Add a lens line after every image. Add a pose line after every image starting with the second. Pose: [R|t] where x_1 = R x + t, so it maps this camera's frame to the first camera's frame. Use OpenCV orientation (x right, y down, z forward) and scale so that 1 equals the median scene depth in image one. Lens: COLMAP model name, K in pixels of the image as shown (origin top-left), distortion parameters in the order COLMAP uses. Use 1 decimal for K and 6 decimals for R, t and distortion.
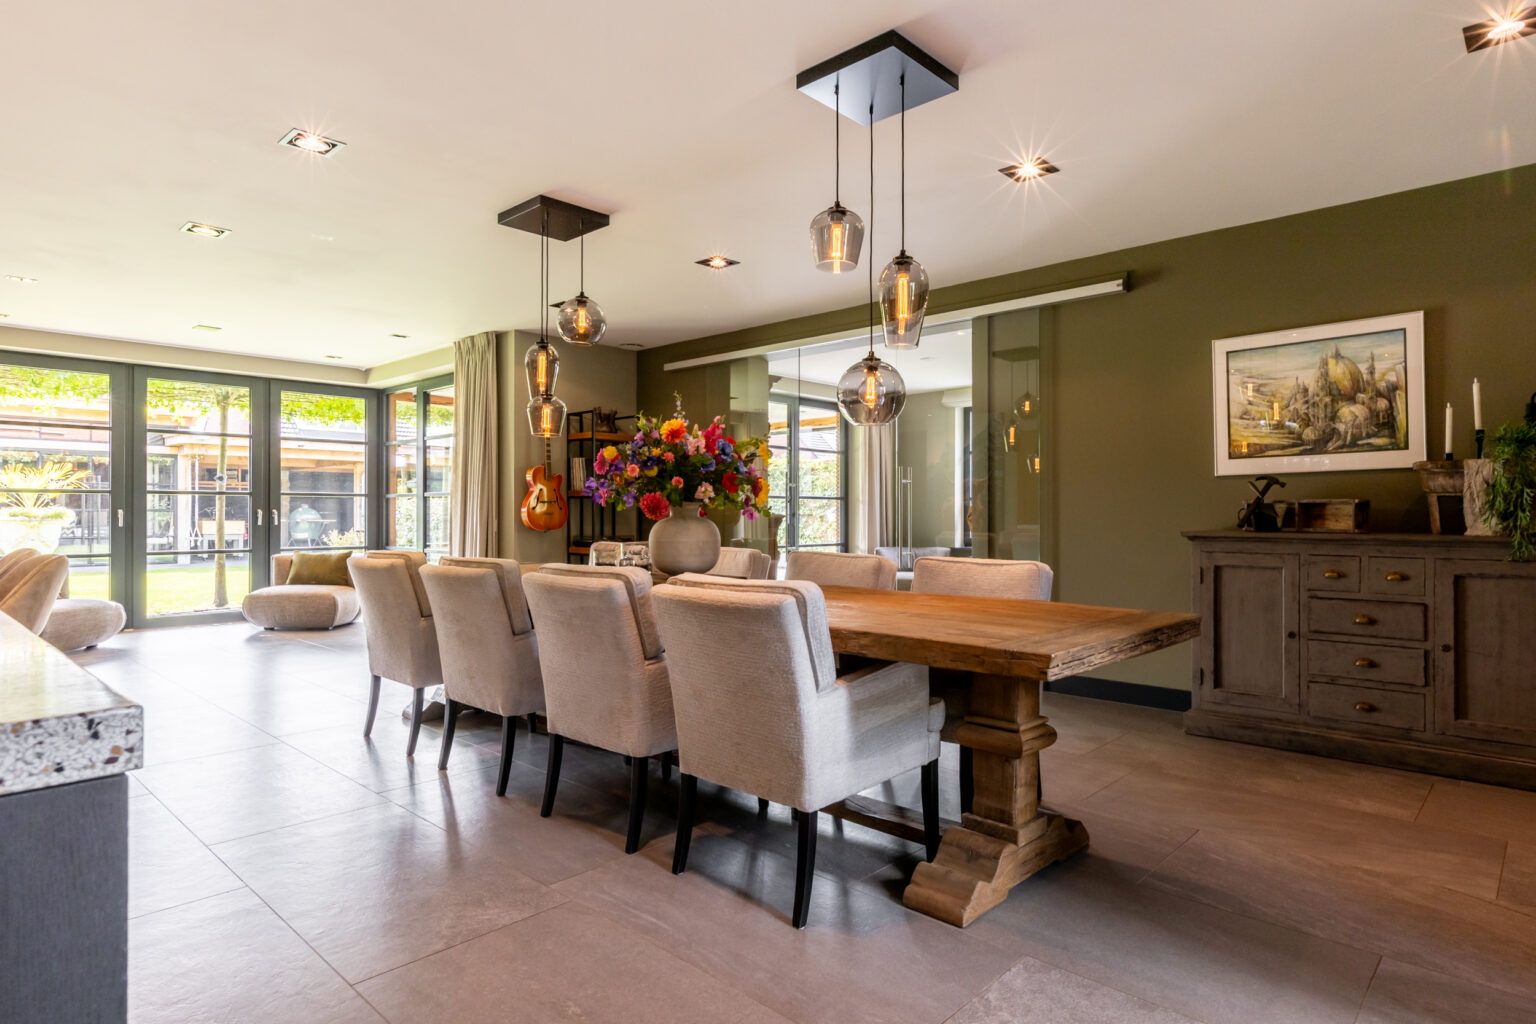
lens RADIAL K [[863.2, 0, 769.3], [0, 863.2, 507.9], [0, 0, 1]] dist [0.001384, 0.000205]
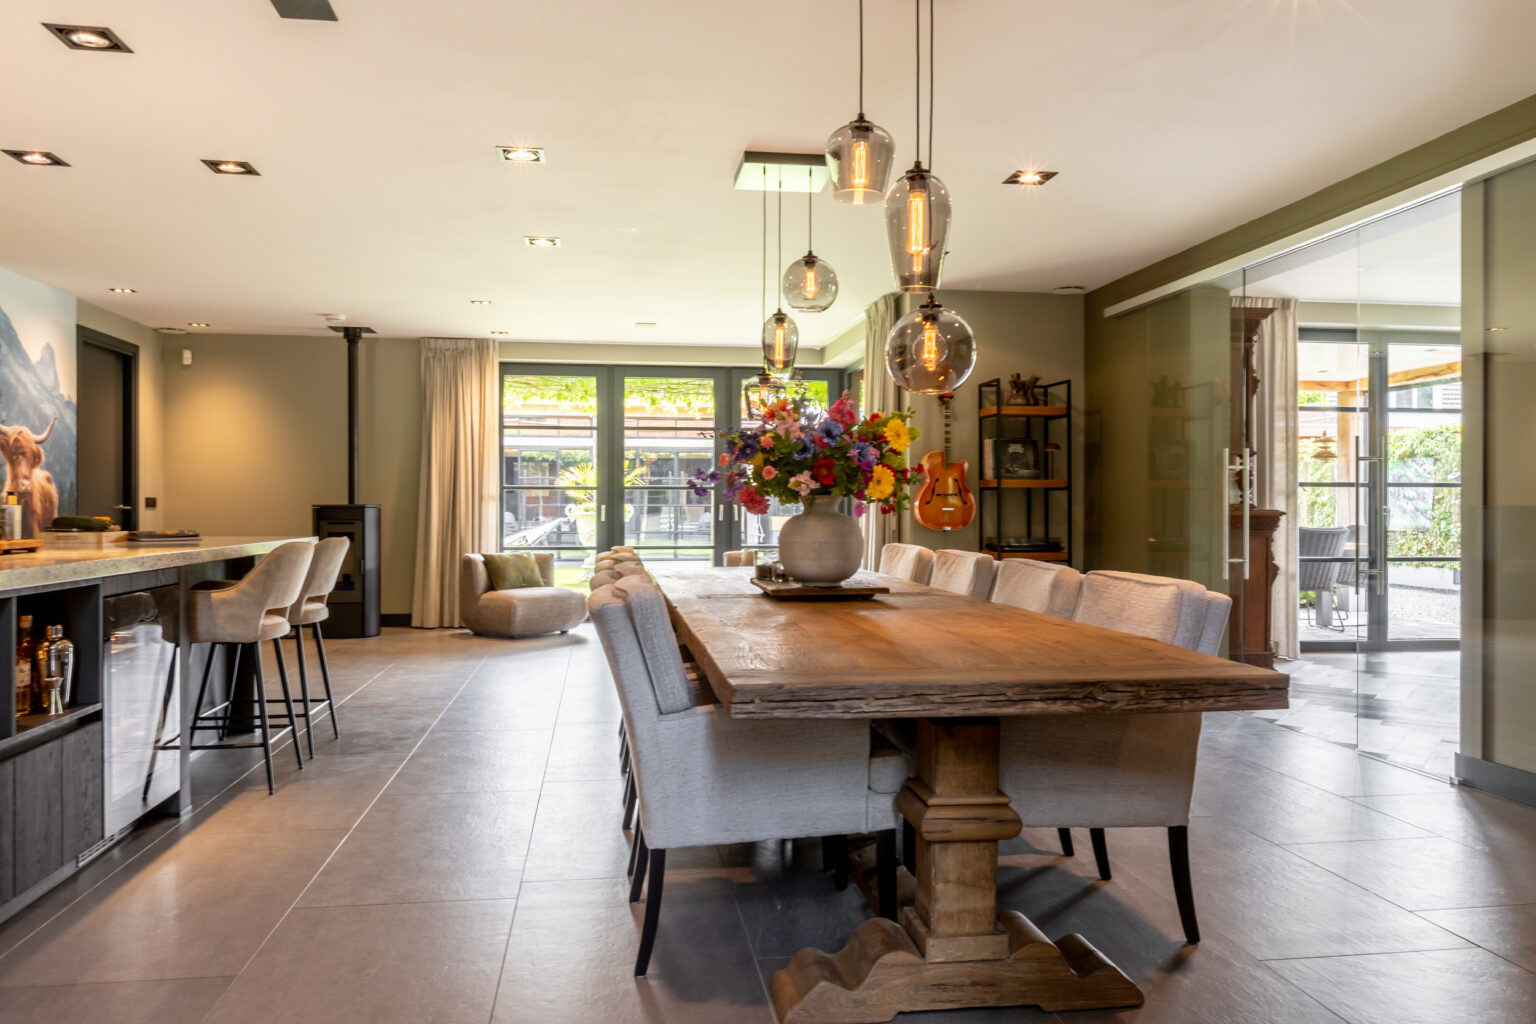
lens RADIAL K [[1123.0, 0, 766.6], [0, 1123.0, 512.1], [0, 0, 1]] dist [0.006185, 0.001238]
pose [[0.780928, 0.002161, -0.624617, 0.268974], [0.003786, 0.999959, 0.008193, 0.000484], [0.624610, -0.008762, 0.780888, 0.058184]]
